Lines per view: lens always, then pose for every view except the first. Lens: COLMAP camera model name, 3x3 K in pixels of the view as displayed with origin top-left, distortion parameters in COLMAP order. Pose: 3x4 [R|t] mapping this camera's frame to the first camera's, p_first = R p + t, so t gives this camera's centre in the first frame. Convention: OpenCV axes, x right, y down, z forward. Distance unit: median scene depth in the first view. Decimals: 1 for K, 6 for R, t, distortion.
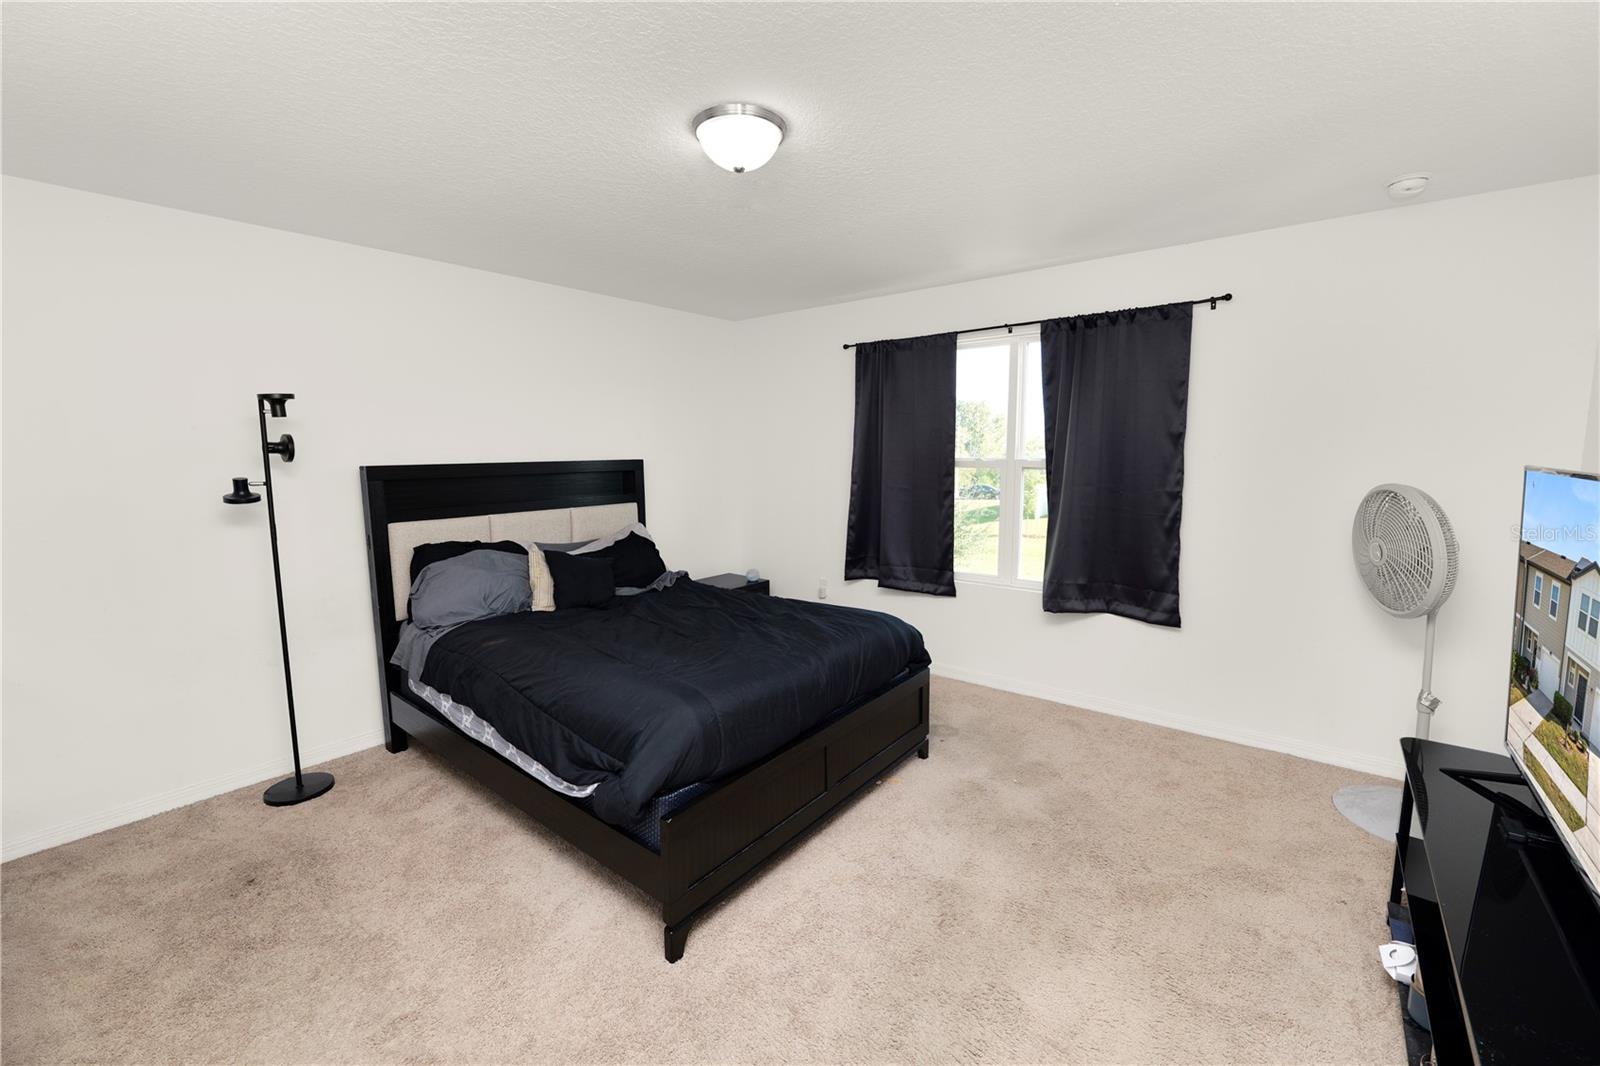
lens RADIAL K [[654.8, 0, 798.5], [0, 654.8, 528.4], [0, 0, 1]] dist [-0.009903, 0.000111]
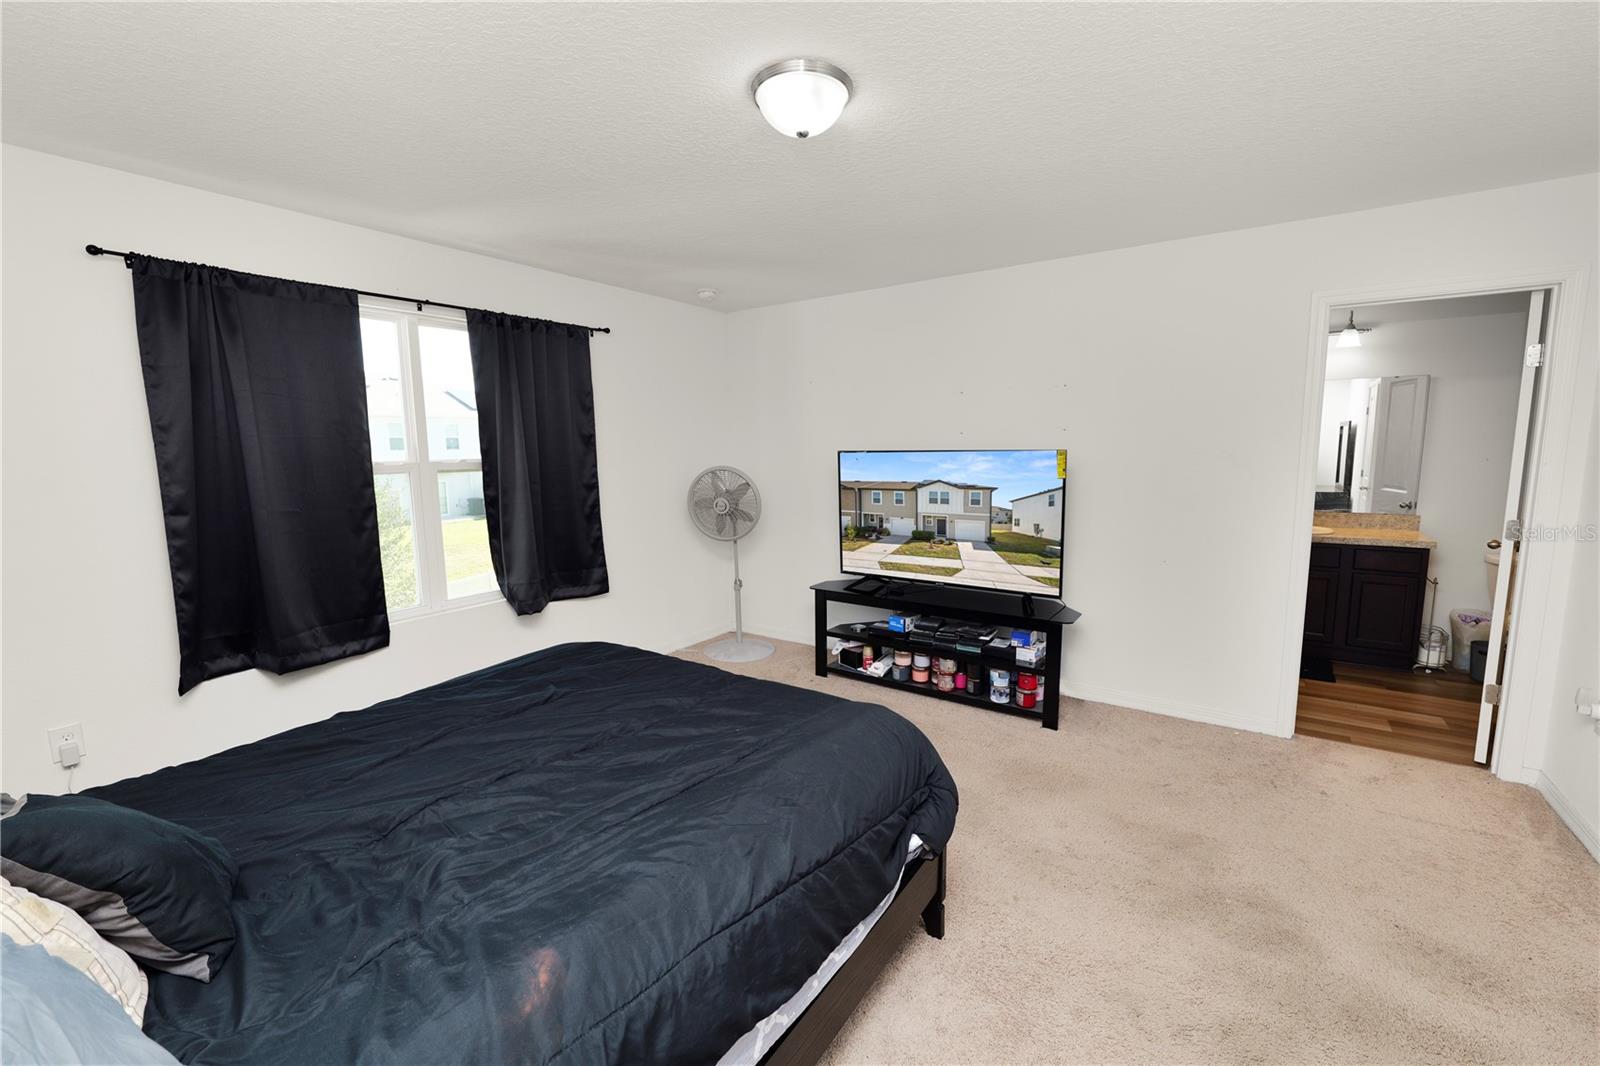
lens RADIAL K [[652.4, 0, 800.0], [0, 652.4, 533.0], [0, 0, 1]] dist [-0.010088, 0.000028]
pose [[-0.064189, -0.123442, 0.990274, -0.643821], [0.137494, 0.981762, 0.131293, -0.070076], [-0.988421, 0.144584, -0.046046, 0.680311]]
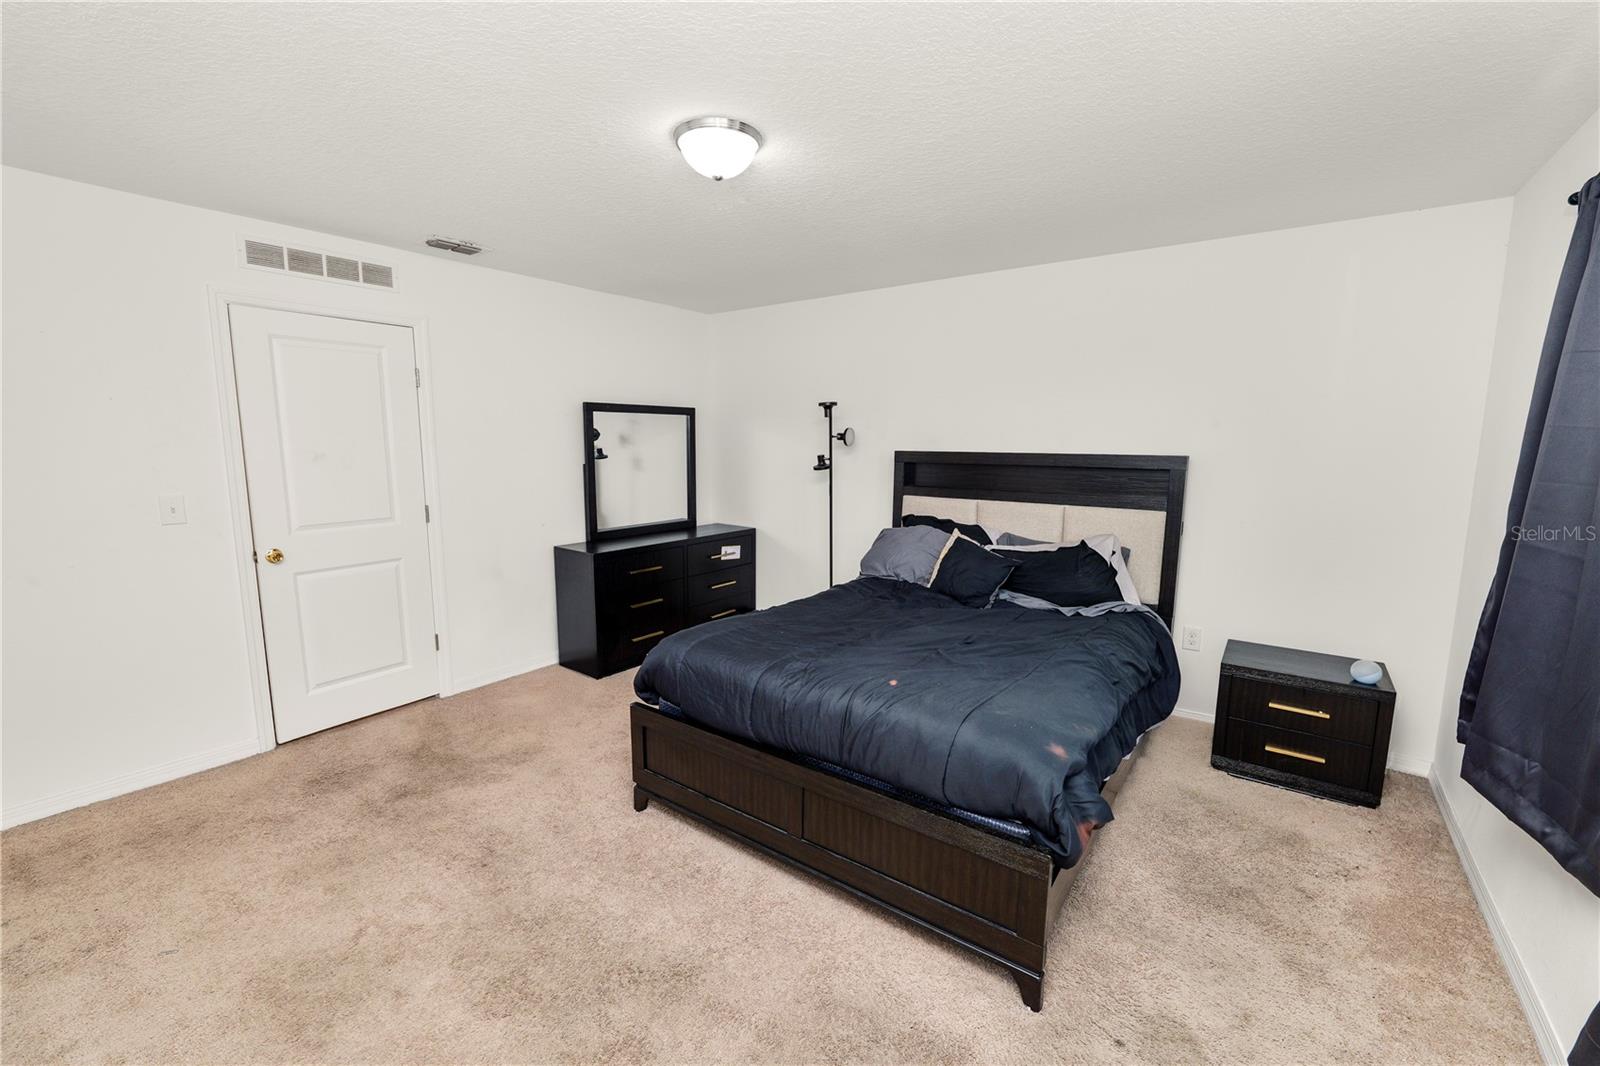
lens RADIAL K [[654.8, 0, 798.5], [0, 654.8, 528.4], [0, 0, 1]] dist [-0.009903, 0.000111]
pose [[0.039721, 0.139442, -0.989433, 0.642476], [-0.132558, 0.982198, 0.133101, -0.085618], [0.990379, 0.125870, 0.057498, 0.692113]]
